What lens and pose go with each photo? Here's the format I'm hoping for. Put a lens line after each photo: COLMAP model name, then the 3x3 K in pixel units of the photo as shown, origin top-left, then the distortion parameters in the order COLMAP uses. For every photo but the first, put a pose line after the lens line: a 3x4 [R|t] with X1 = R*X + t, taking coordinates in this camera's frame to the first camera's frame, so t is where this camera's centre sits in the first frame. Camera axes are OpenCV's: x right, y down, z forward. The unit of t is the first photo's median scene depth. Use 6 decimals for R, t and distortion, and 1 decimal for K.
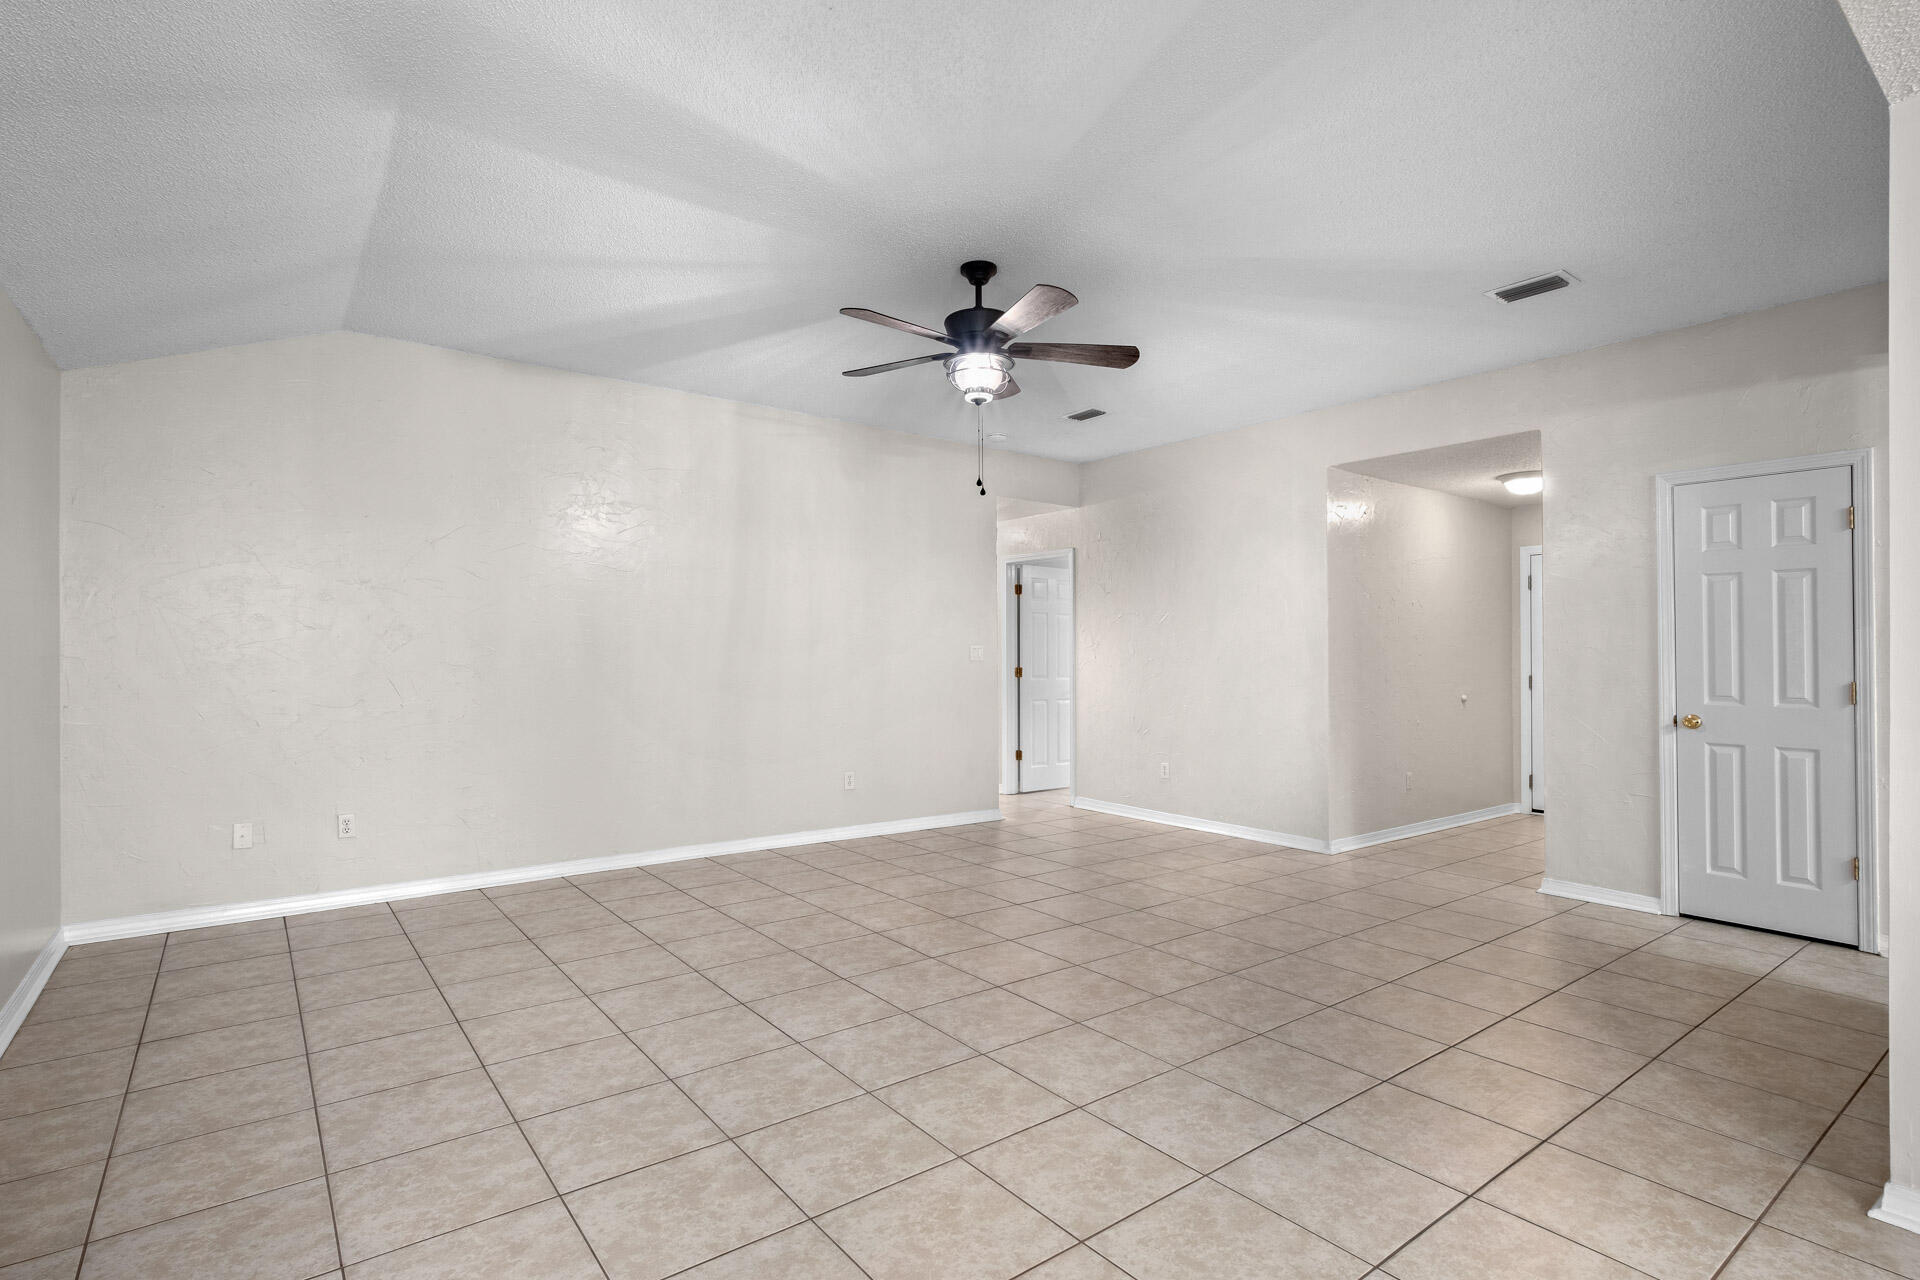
lens RADIAL K [[941.5, 0, 917.4], [0, 941.5, 641.0], [0, 0, 1]] dist [0.002275, 0.001211]
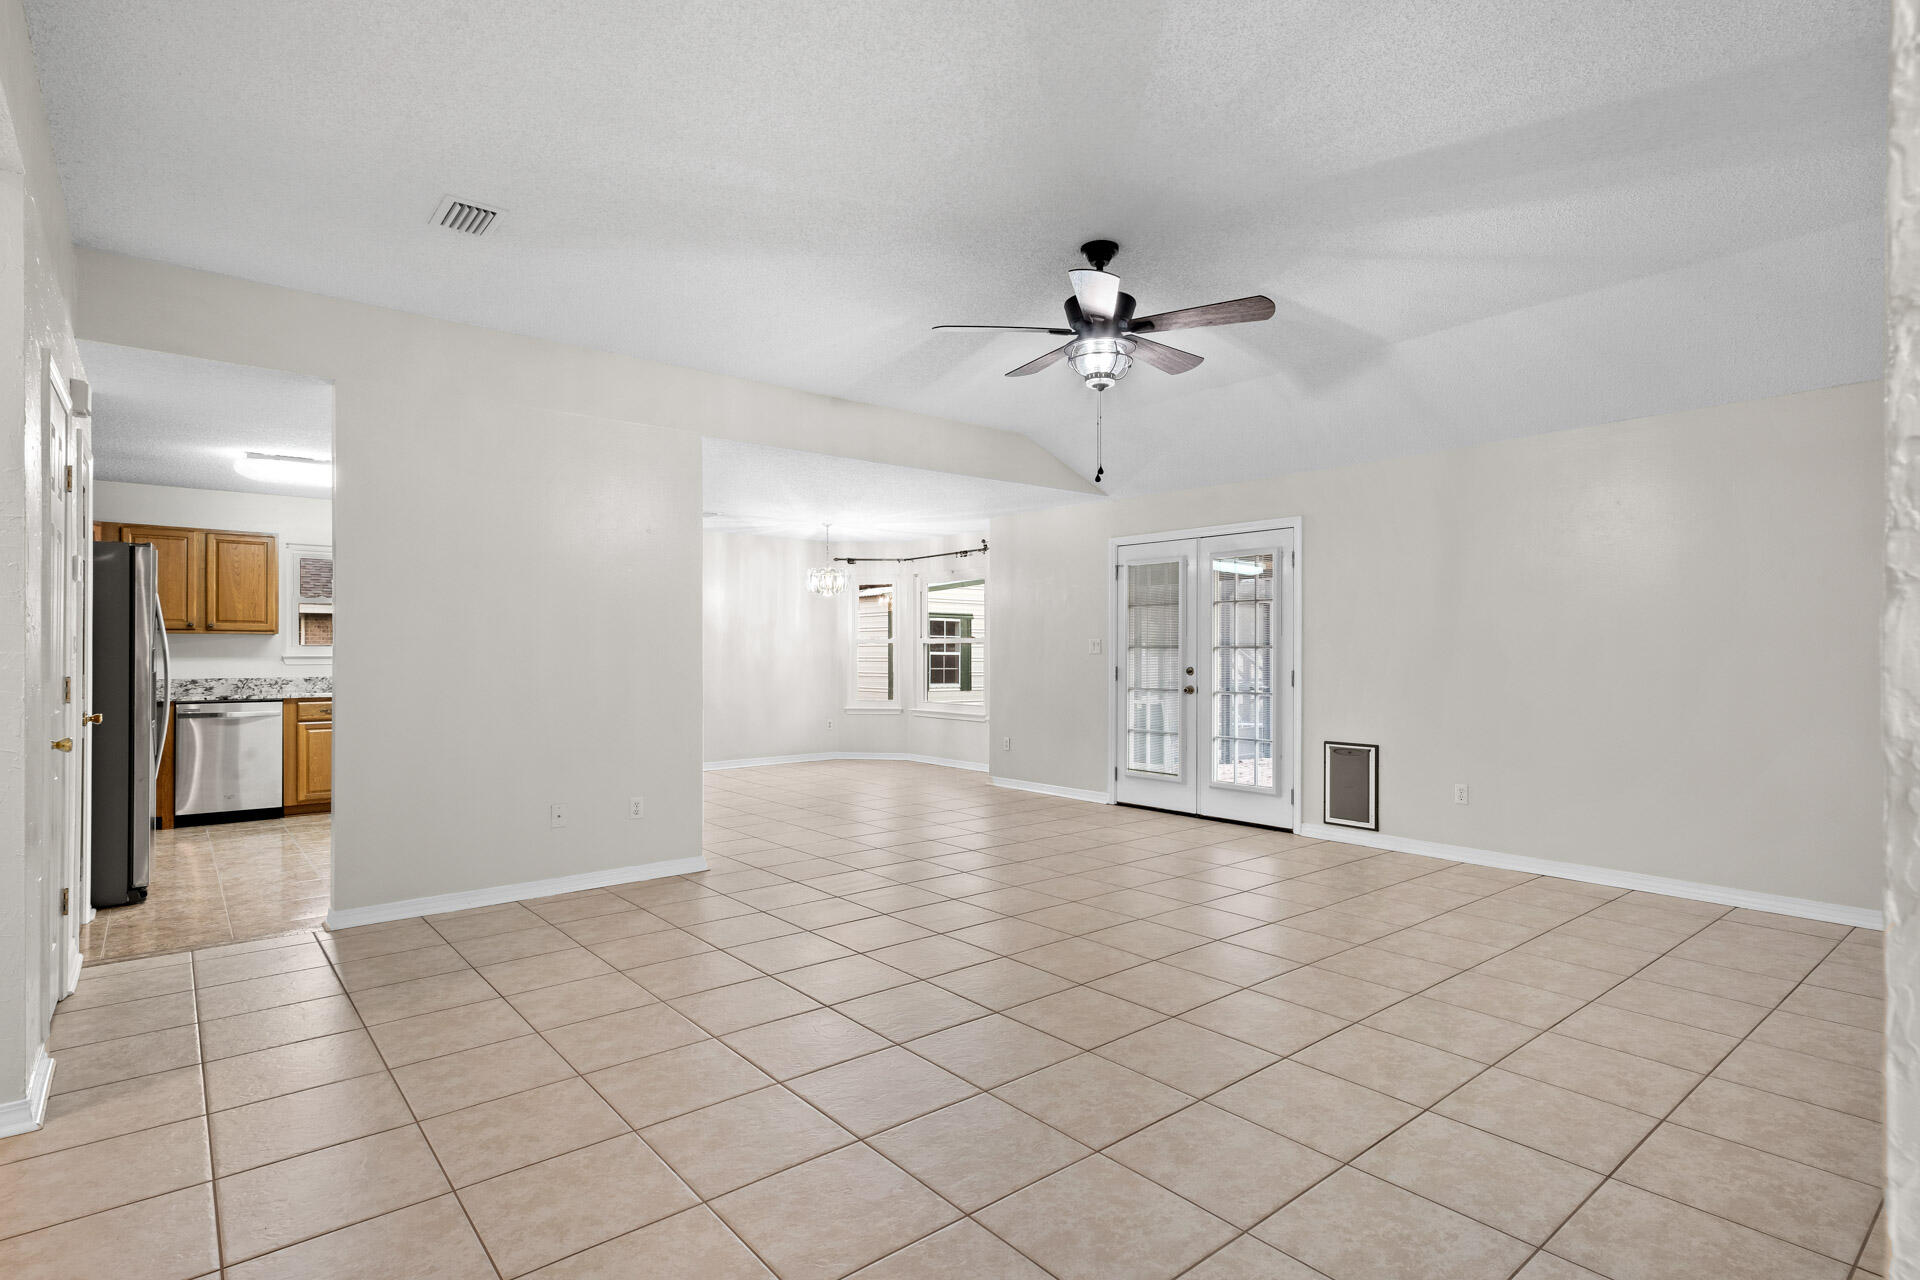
lens RADIAL K [[941.5, 0, 963.3], [0, 941.5, 650.3], [0, 0, 1]] dist [0.002275, 0.001211]
pose [[-0.997193, -0.002300, -0.074835, 0.265967], [-0.000701, 0.999771, -0.021385, 0.037264], [0.074867, -0.021272, -0.996967, 1.839729]]
